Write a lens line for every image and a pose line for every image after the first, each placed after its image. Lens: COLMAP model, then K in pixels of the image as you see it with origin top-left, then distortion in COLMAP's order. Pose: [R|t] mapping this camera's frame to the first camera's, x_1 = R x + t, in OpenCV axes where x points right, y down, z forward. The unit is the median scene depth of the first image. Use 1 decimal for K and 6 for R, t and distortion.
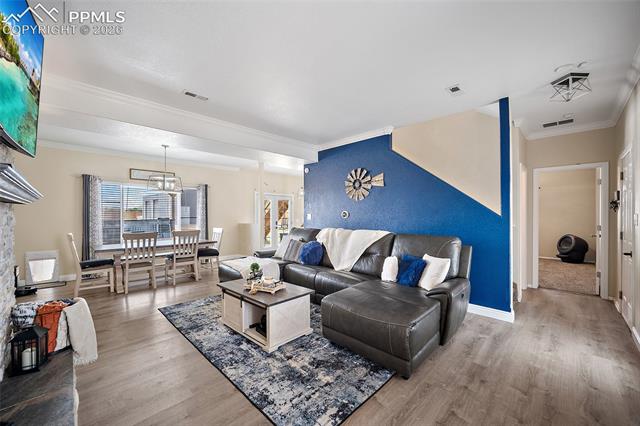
lens RADIAL K [[254.0, 0, 319.8], [0, 254.0, 213.5], [0, 0, 1]] dist [-0.006082, 0.001626]
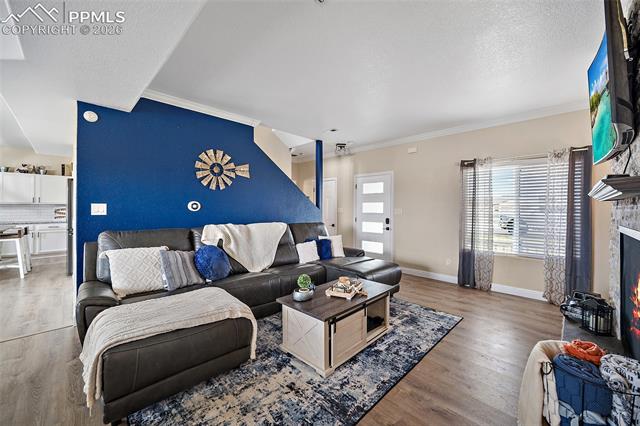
lens RADIAL K [[254.0, 0, 321.5], [0, 254.0, 209.4], [0, 0, 1]] dist [-0.006082, 0.001626]
pose [[0.003128, -0.004629, 0.999984, -0.678539], [-0.014717, 0.999881, 0.004674, 0.004645], [-0.999887, -0.014732, 0.003060, 0.671240]]
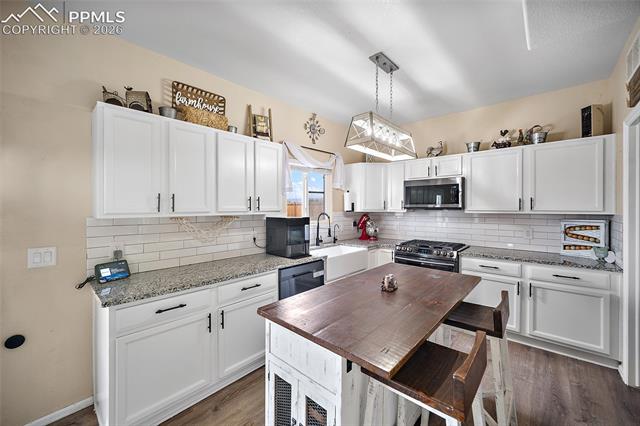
lens RADIAL K [[254.0, 0, 321.2], [0, 254.0, 207.9], [0, 0, 1]] dist [-0.006082, 0.001626]
pose [[0.998595, -0.000781, 0.052992, 0.202105], [0.000327, 0.999963, 0.008574, -0.014406], [-0.052997, -0.008544, 0.998558, 1.684277]]
